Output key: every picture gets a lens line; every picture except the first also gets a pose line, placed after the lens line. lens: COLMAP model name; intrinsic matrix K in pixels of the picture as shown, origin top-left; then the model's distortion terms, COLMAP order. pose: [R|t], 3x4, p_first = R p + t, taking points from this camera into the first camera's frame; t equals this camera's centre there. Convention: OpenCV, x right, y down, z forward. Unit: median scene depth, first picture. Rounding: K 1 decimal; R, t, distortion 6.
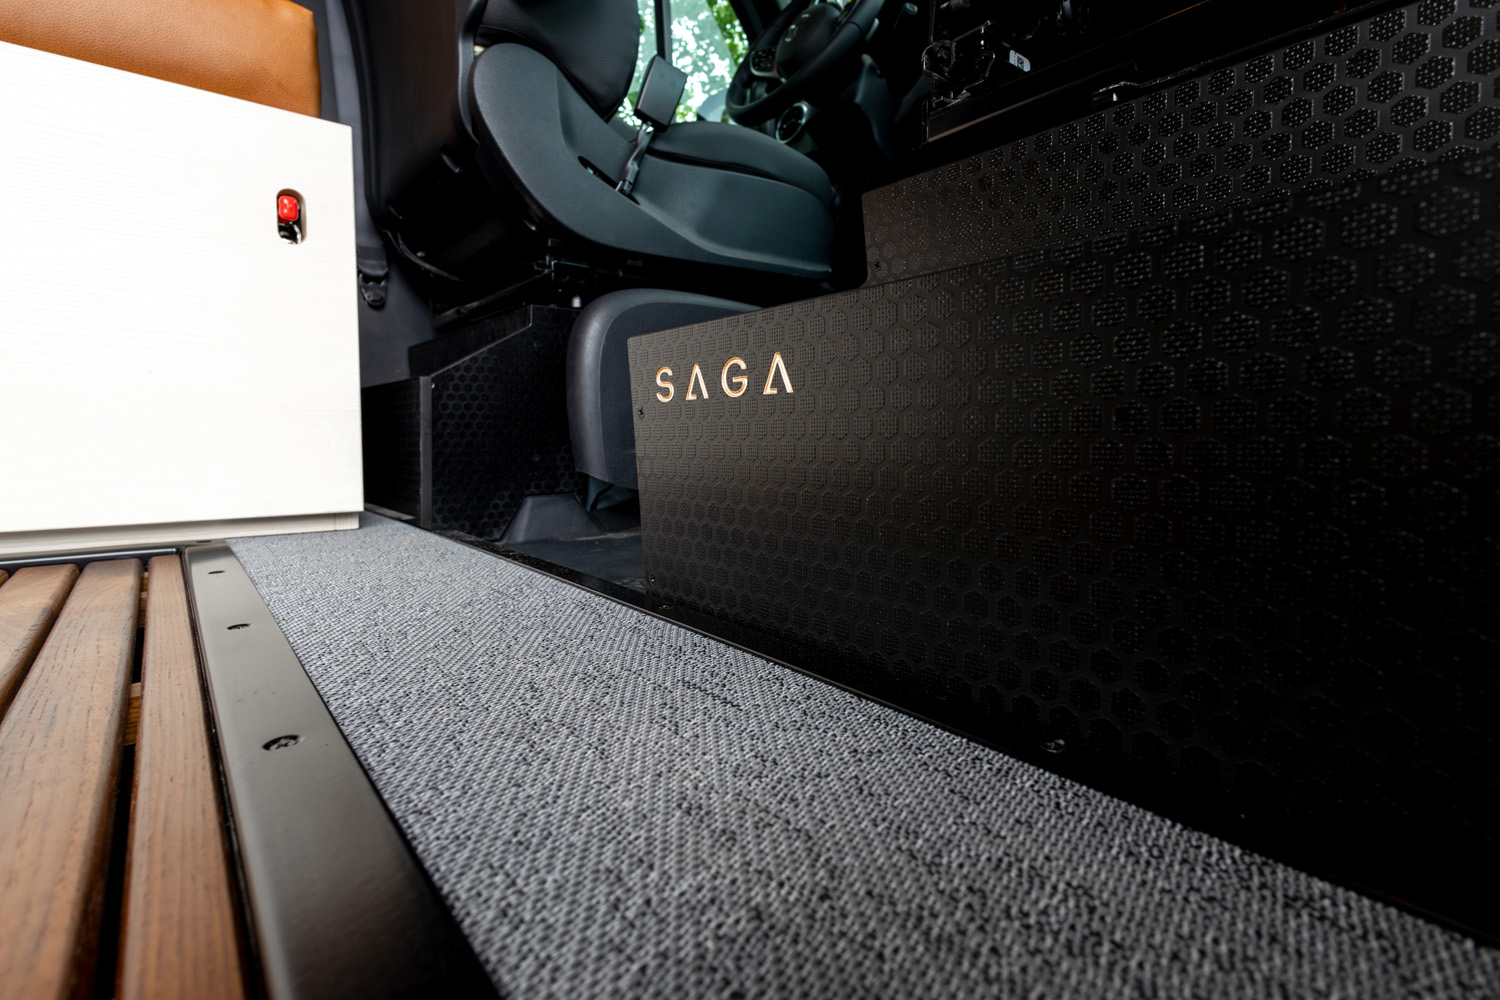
lens RADIAL K [[722.4, 0, 734.7], [0, 722.4, 458.7], [0, 0, 1]] dist [0.014070, -0.001223]
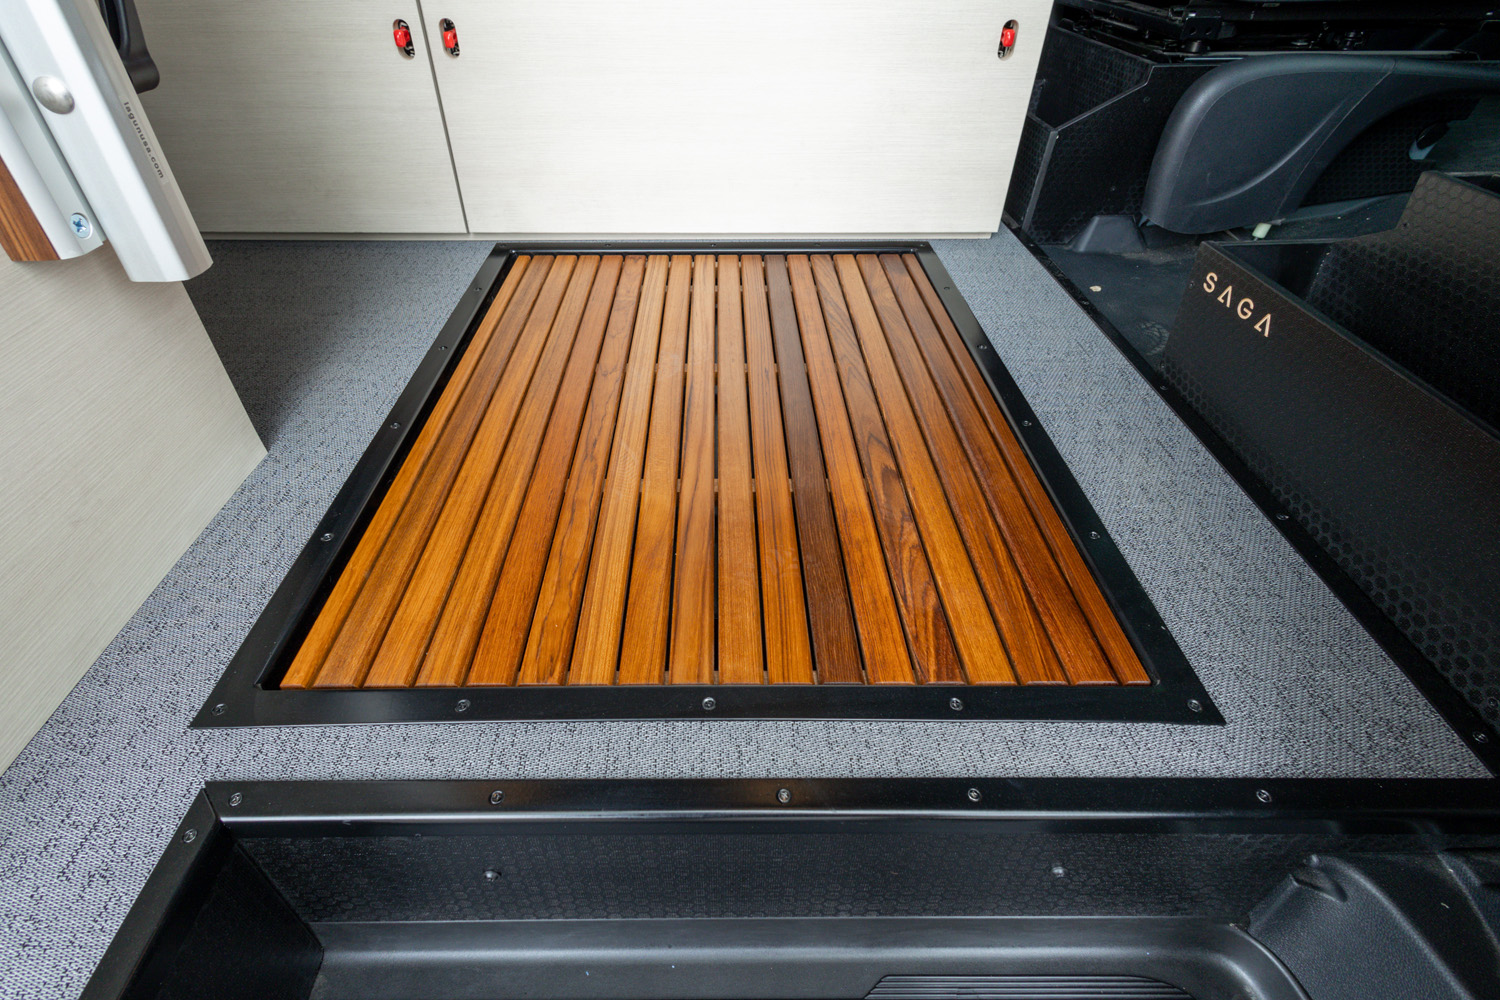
lens RADIAL K [[722.4, 0, 734.7], [0, 722.4, 458.7], [0, 0, 1]] dist [0.014070, -0.001223]
pose [[0.798071, 0.381176, -0.466677, -0.028057], [-0.040057, 0.806334, 0.590102, -0.851641], [0.601231, -0.452250, 0.658780, -1.280383]]
